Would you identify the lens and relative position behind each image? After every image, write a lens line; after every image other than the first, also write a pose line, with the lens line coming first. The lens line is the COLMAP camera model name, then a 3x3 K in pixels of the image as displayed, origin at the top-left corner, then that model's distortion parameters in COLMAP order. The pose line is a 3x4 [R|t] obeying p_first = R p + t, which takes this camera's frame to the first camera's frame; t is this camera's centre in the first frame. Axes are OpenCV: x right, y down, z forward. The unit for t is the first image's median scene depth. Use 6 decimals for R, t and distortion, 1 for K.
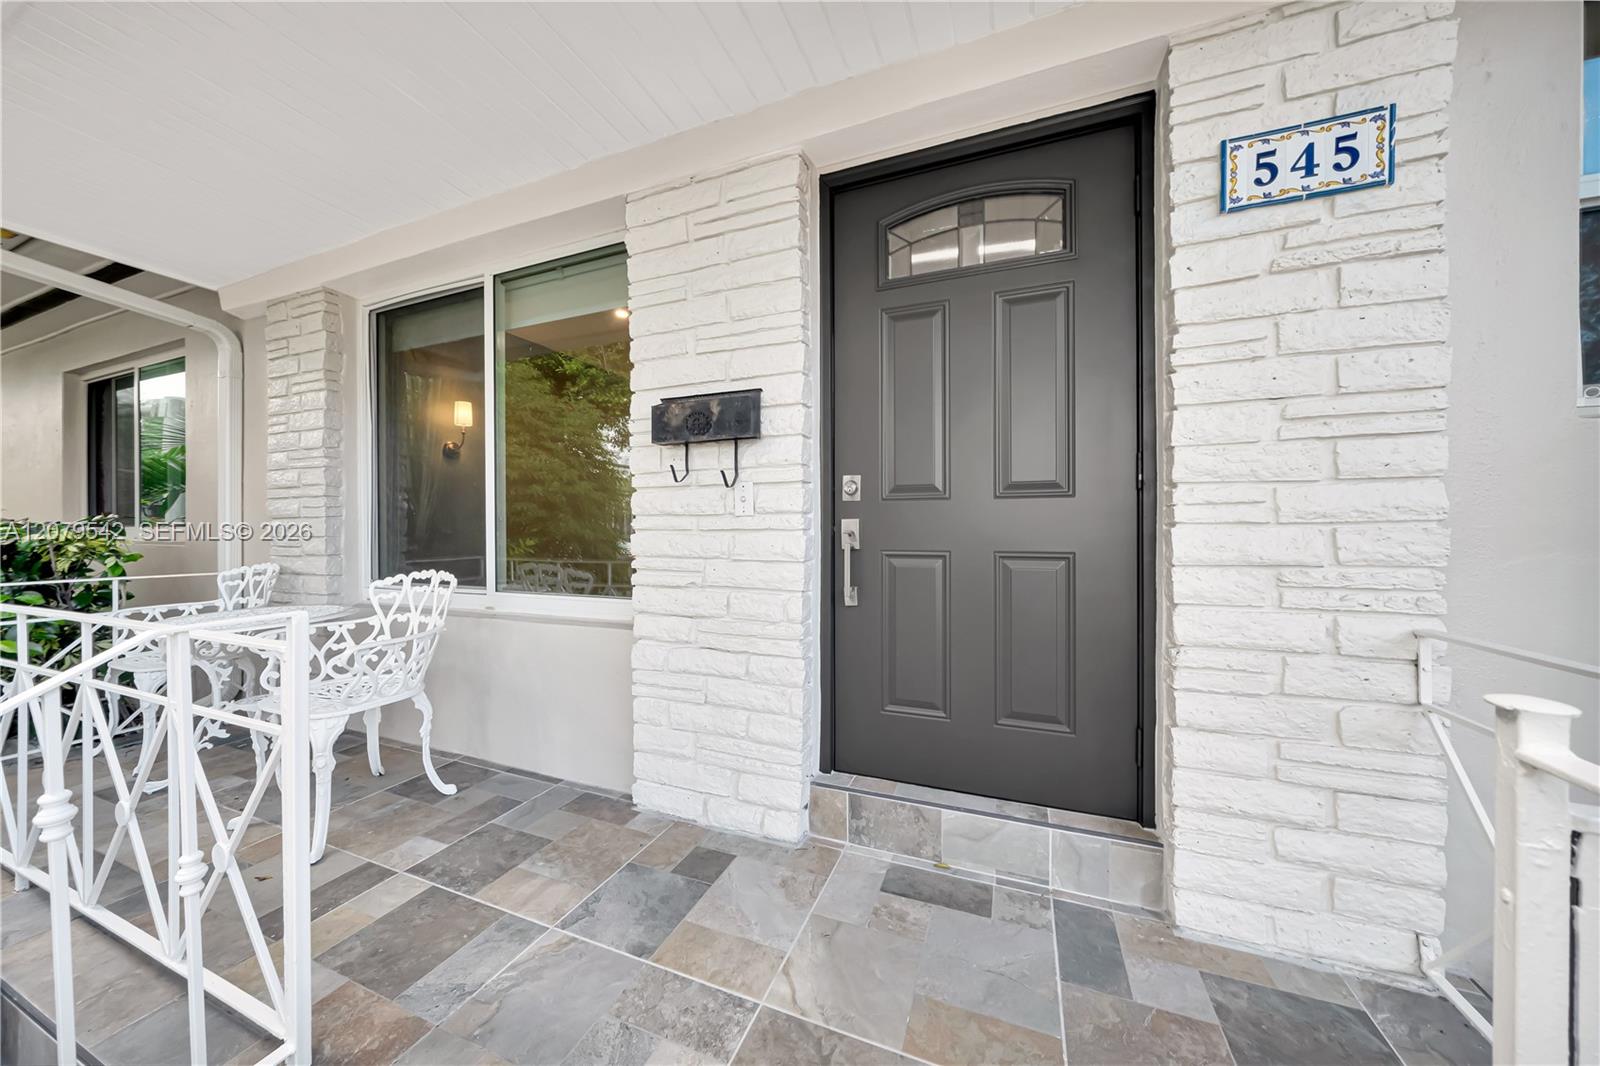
lens RADIAL K [[550.5, 0, 789.2], [0, 550.5, 529.0], [0, 0, 1]] dist [-0.005328, 0.000322]
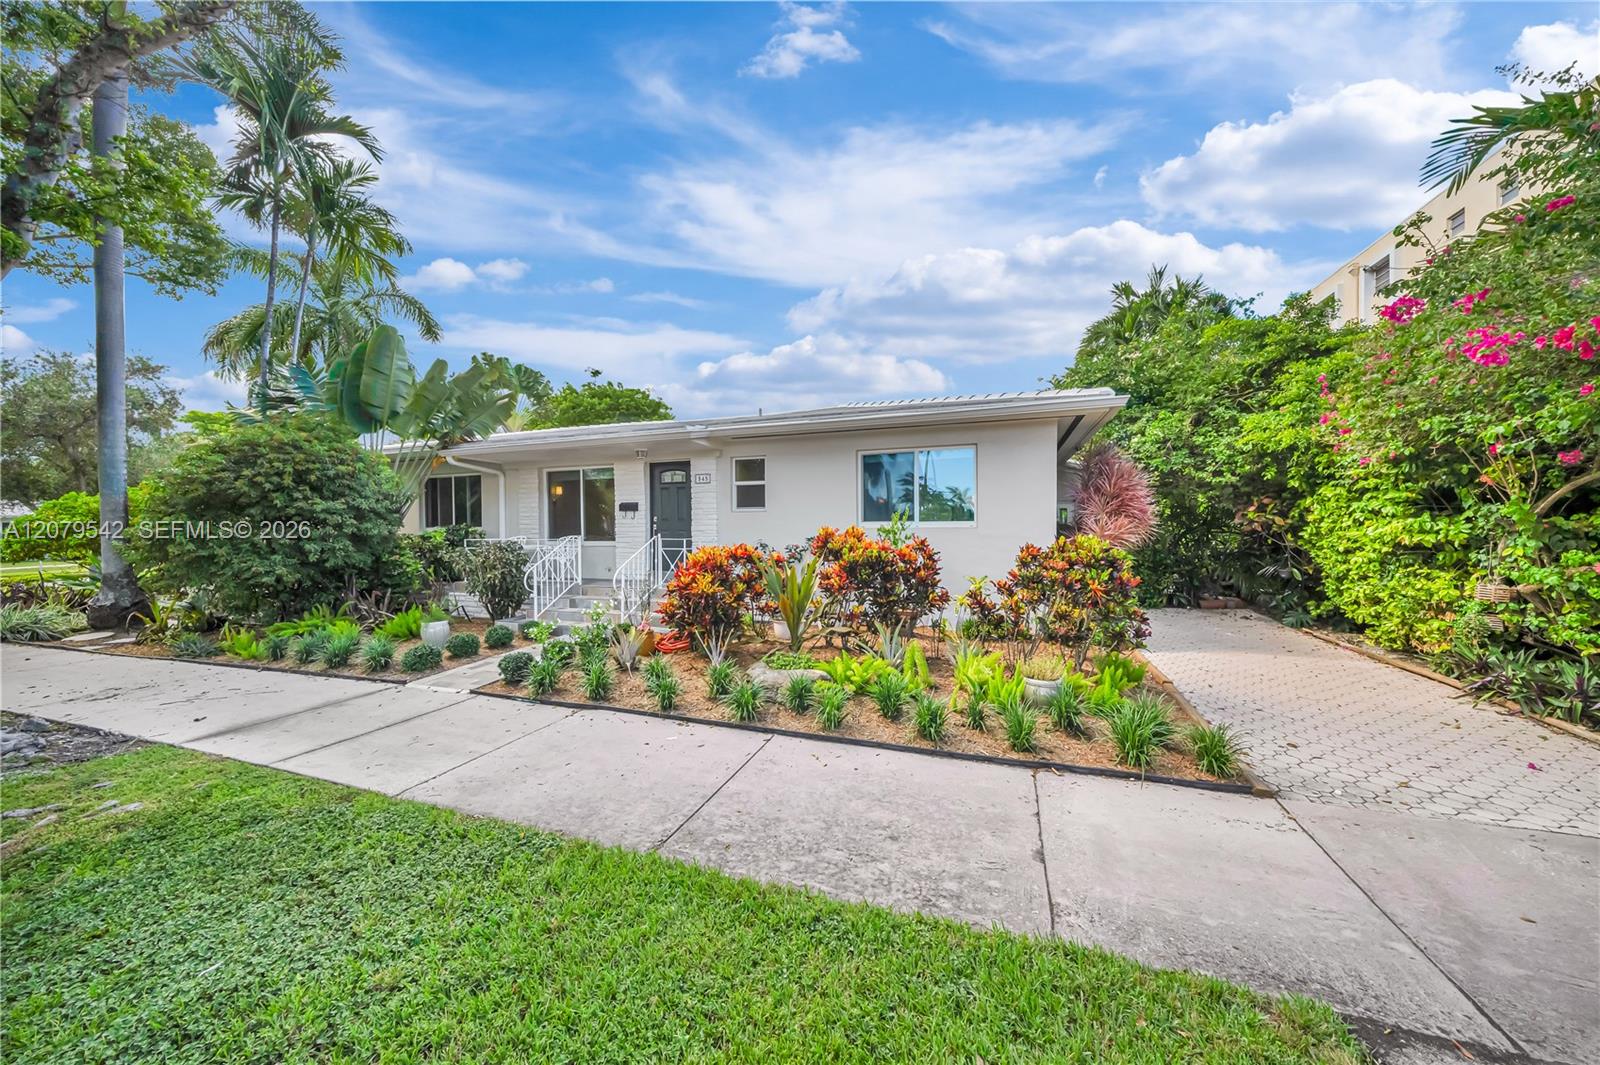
lens RADIAL K [[550.5, 0, 801.4], [0, 550.5, 534.8], [0, 0, 1]] dist [-0.005328, 0.000322]
pose [[0.999220, -0.004514, 0.039223, 1.392926], [0.004165, 0.999951, 0.008981, 0.041945], [-0.039262, -0.008811, 0.999190, -4.699047]]
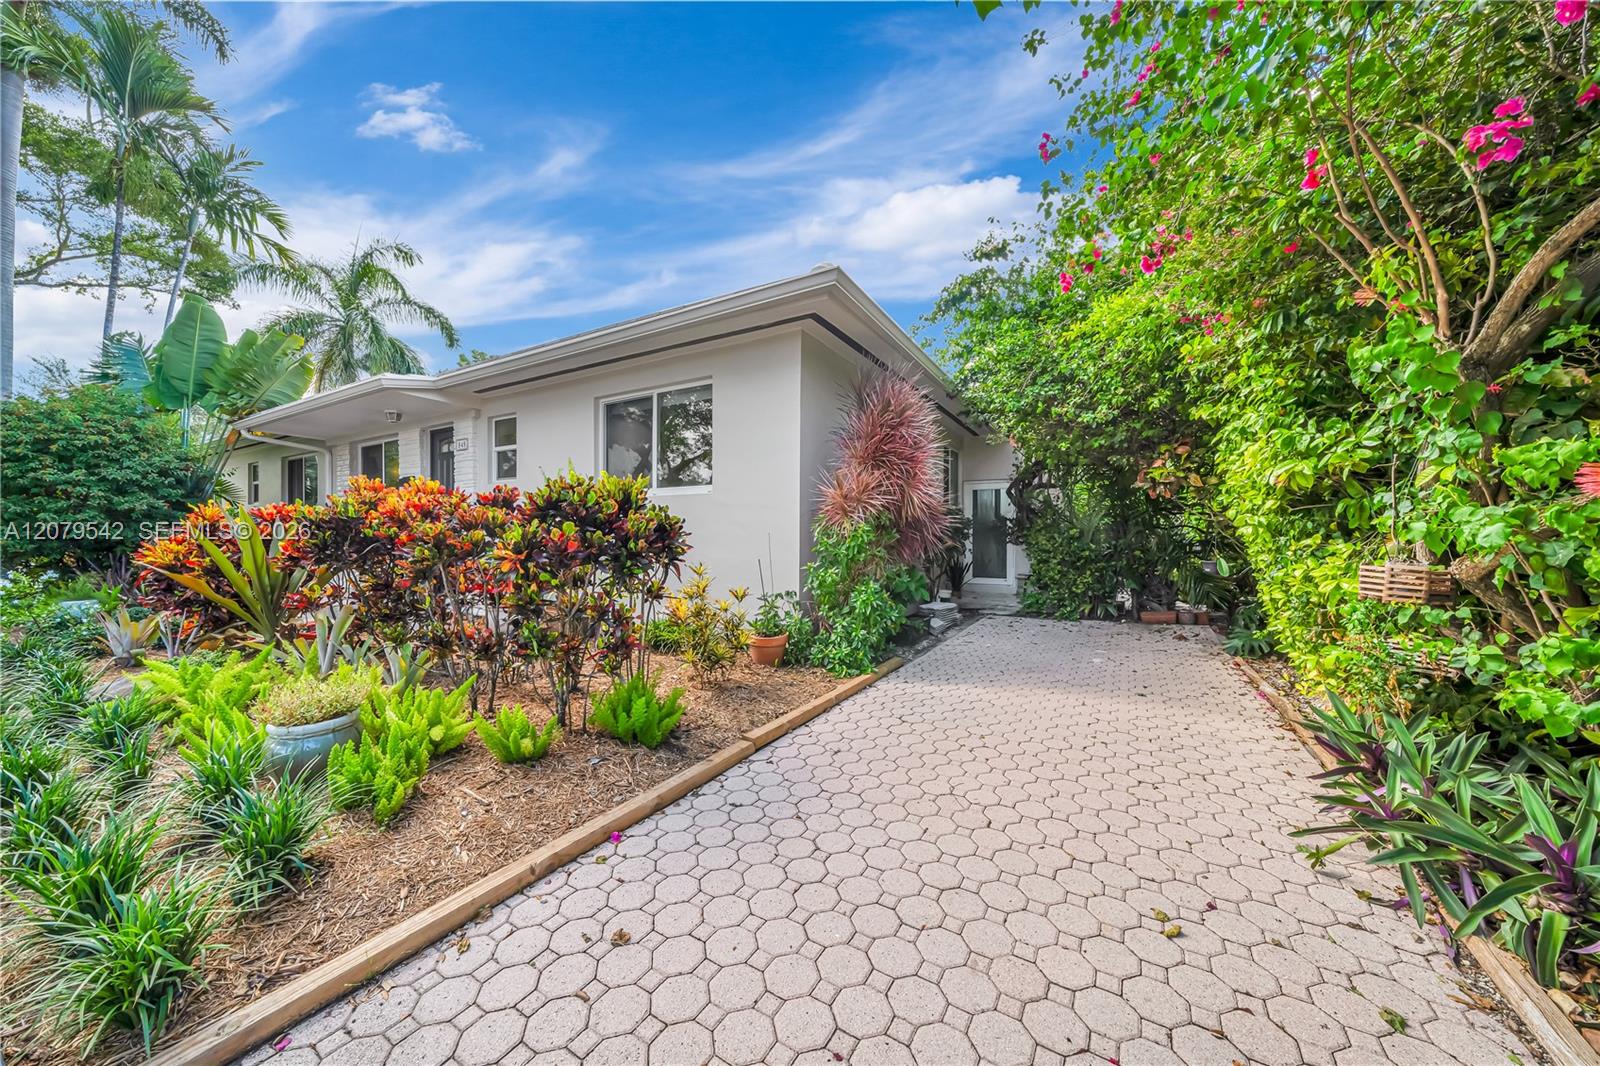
lens RADIAL K [[550.5, 0, 797.4], [0, 550.5, 537.7], [0, 0, 1]] dist [-0.005328, 0.000322]
pose [[0.989592, 0.003535, -0.143860, 4.059379], [-0.004092, 0.999985, -0.003575, 0.306199], [0.143846, 0.004127, 0.989592, -3.297320]]
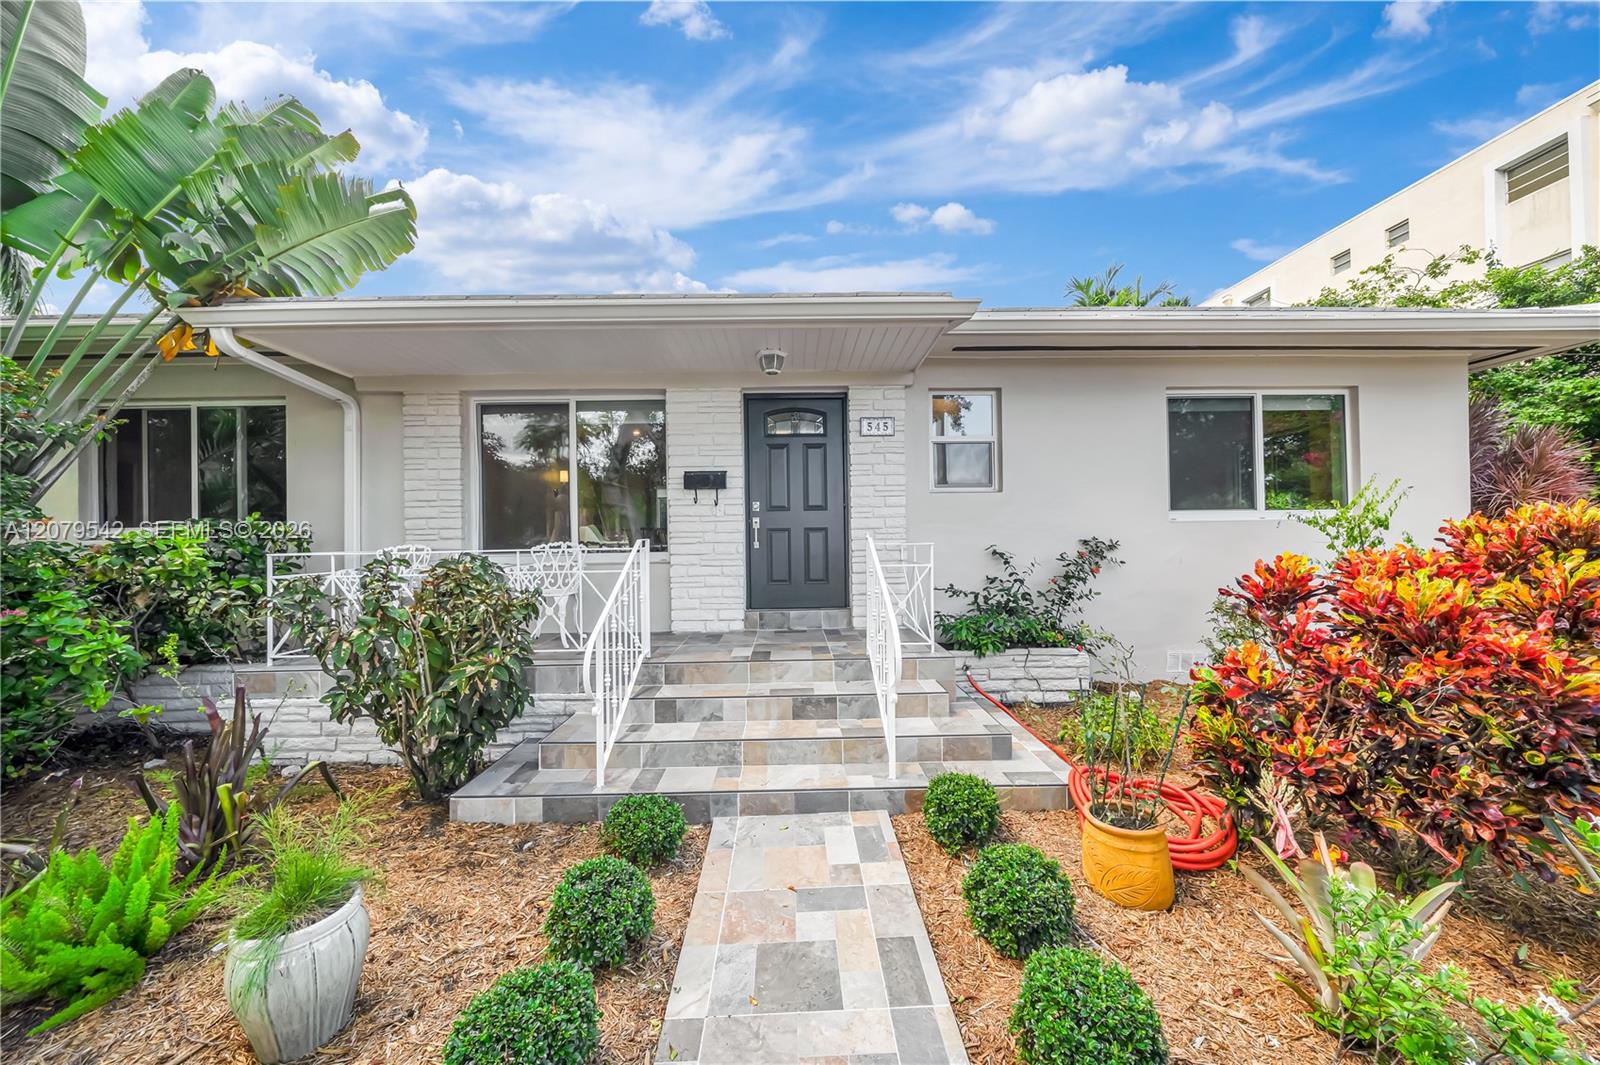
lens RADIAL K [[550.5, 0, 799.5], [0, 550.5, 530.5], [0, 0, 1]] dist [-0.005328, 0.000322]
pose [[0.920752, -0.006684, 0.390090, -0.781244], [0.013415, 0.999804, -0.014532, 0.091416], [-0.389917, 0.018614, 0.920662, -1.670921]]
